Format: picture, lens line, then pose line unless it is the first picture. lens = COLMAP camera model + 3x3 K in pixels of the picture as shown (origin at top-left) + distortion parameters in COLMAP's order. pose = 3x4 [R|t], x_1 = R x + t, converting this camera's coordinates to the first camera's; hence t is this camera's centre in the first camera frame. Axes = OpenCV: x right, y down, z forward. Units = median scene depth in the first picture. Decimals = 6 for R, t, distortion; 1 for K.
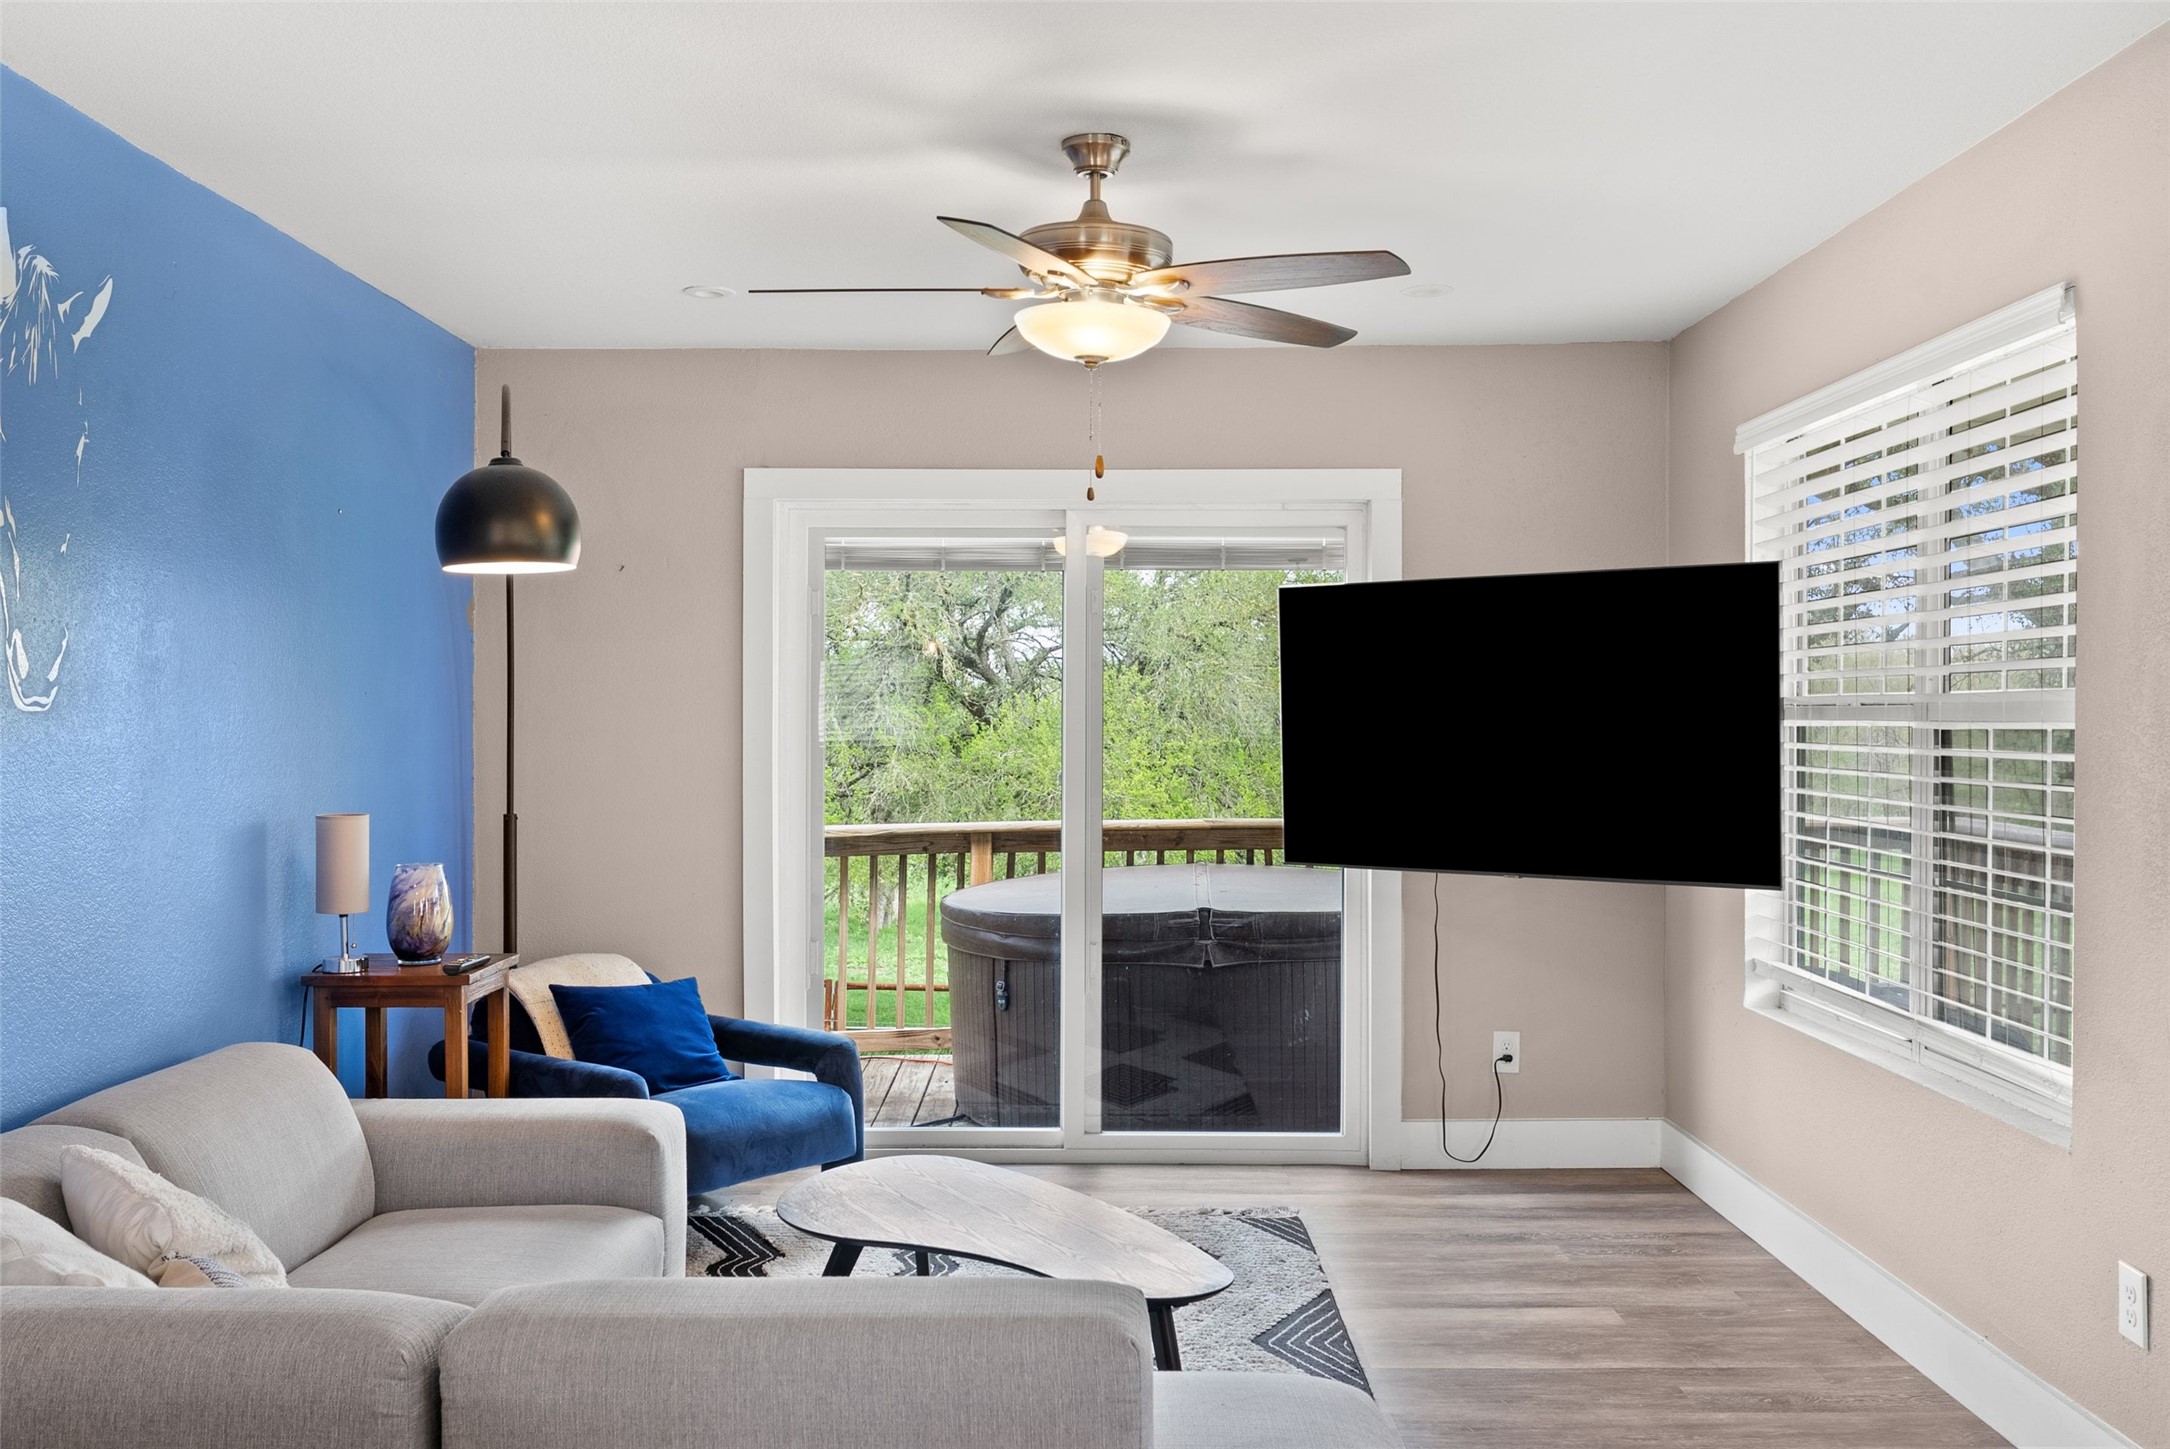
lens RADIAL K [[1842.7, 0, 1081.9], [0, 1842.7, 729.0], [0, 0, 1]] dist [0.010348, 0.004611]
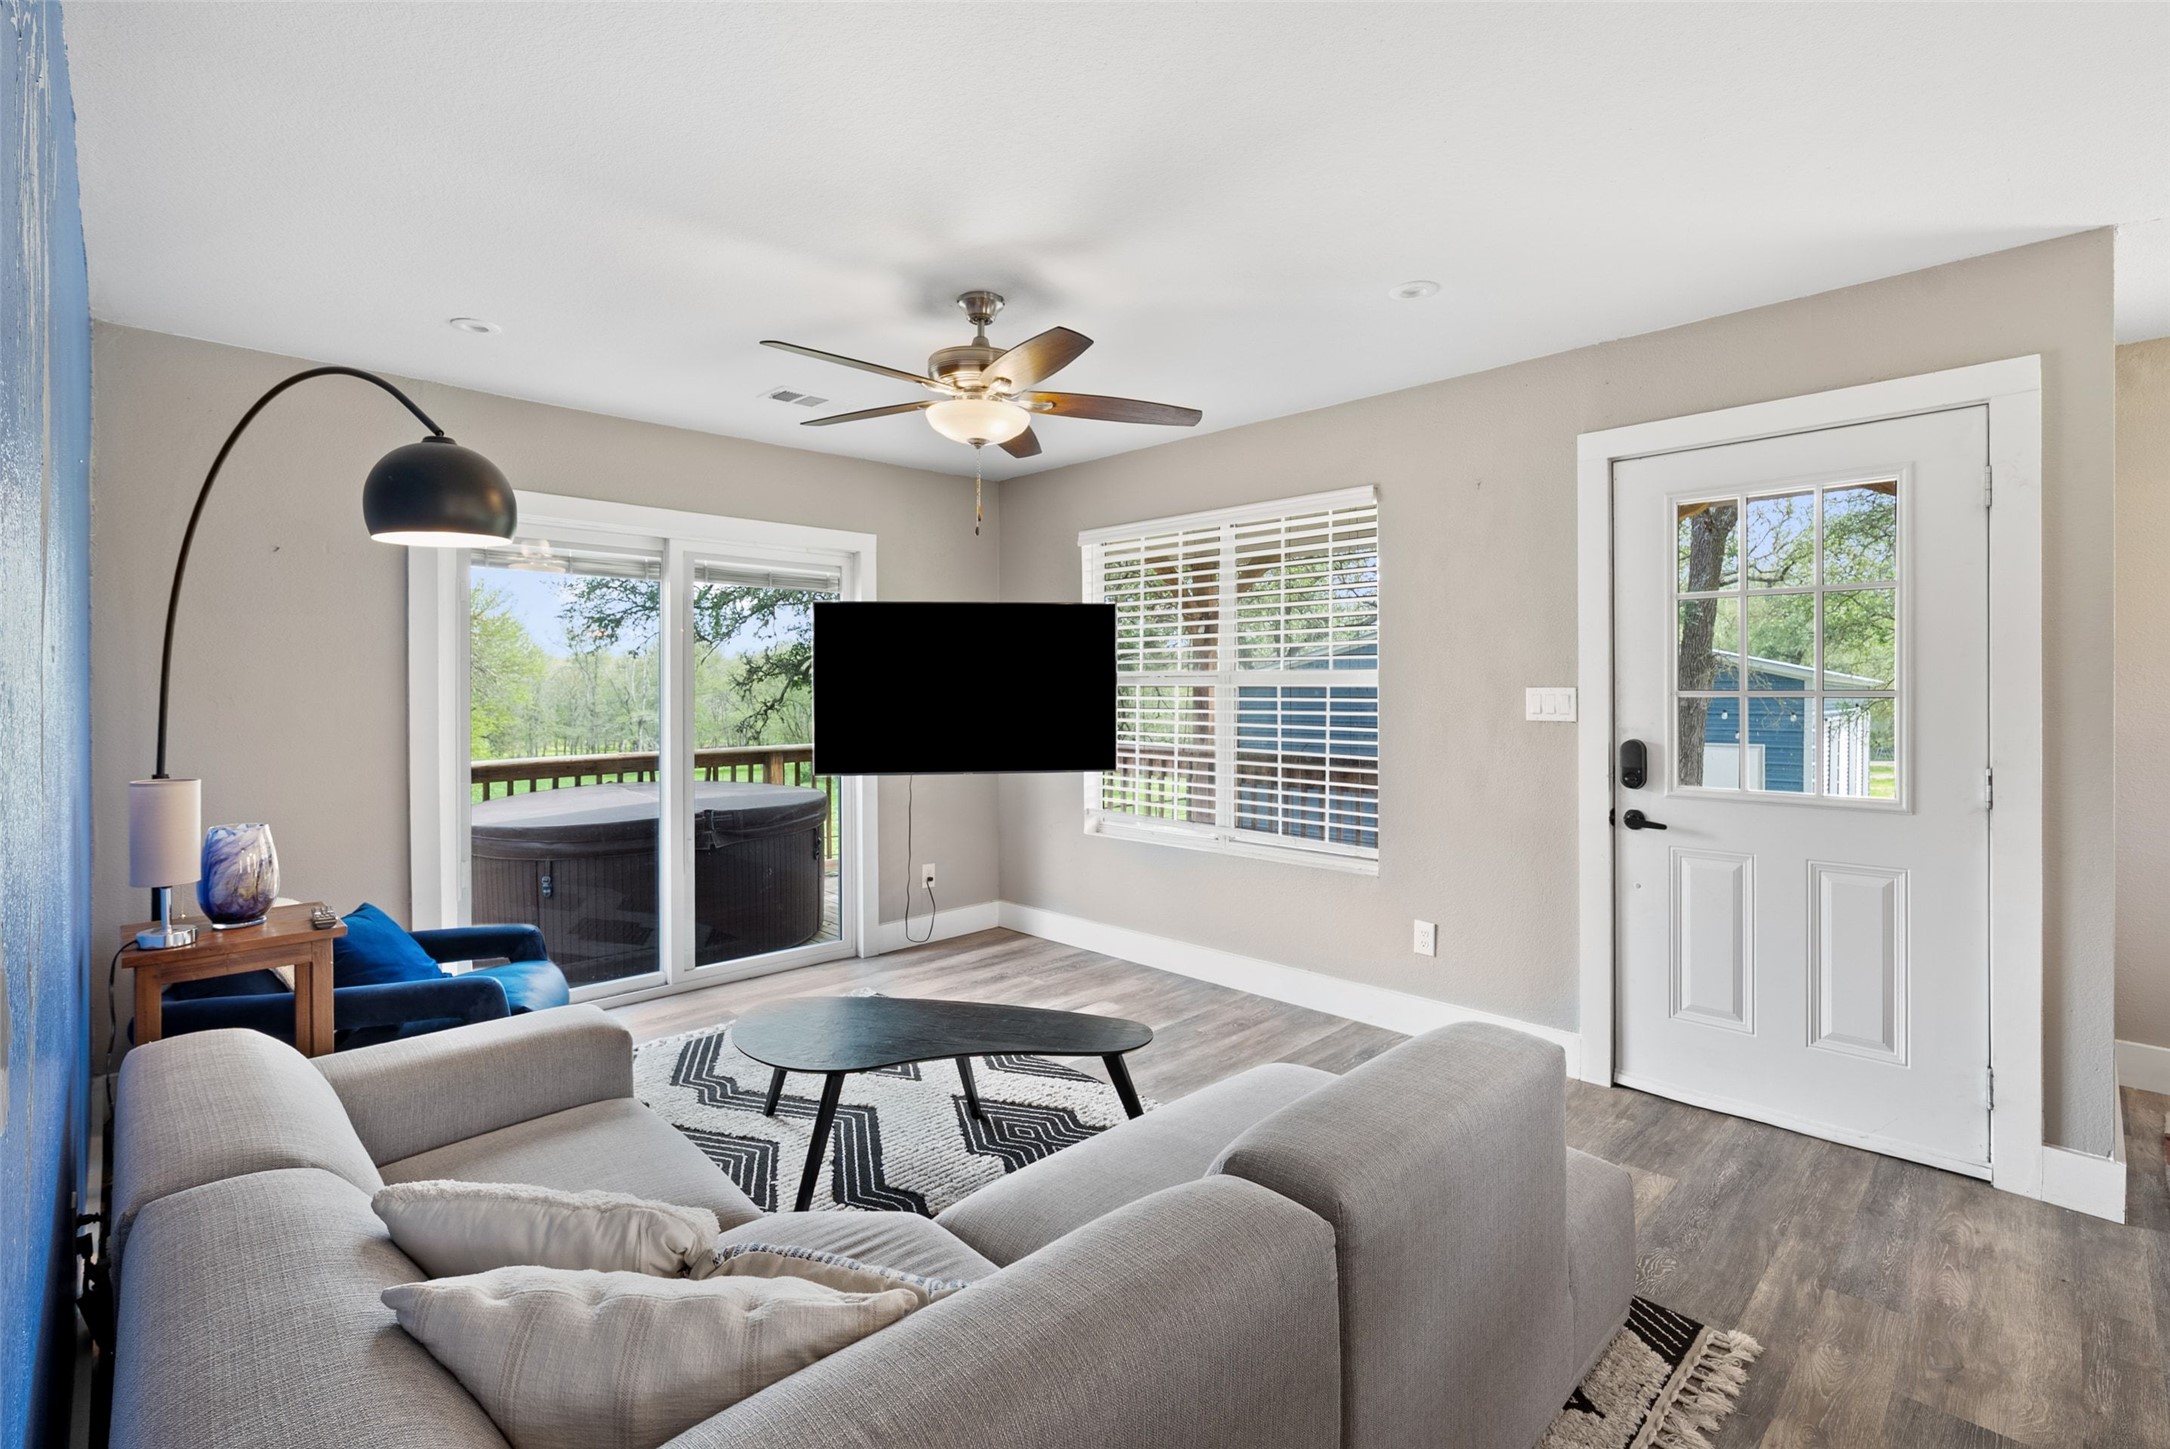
lens RADIAL K [[986.3, 0, 1068.4], [0, 986.3, 689.3], [0, 0, 1]] dist [-0.004348, -0.000152]
pose [[0.714791, -0.002745, 0.699332, -0.332691], [0.007594, 0.999964, -0.003837, 0.003613], [-0.699297, 0.008053, 0.714786, 0.244595]]
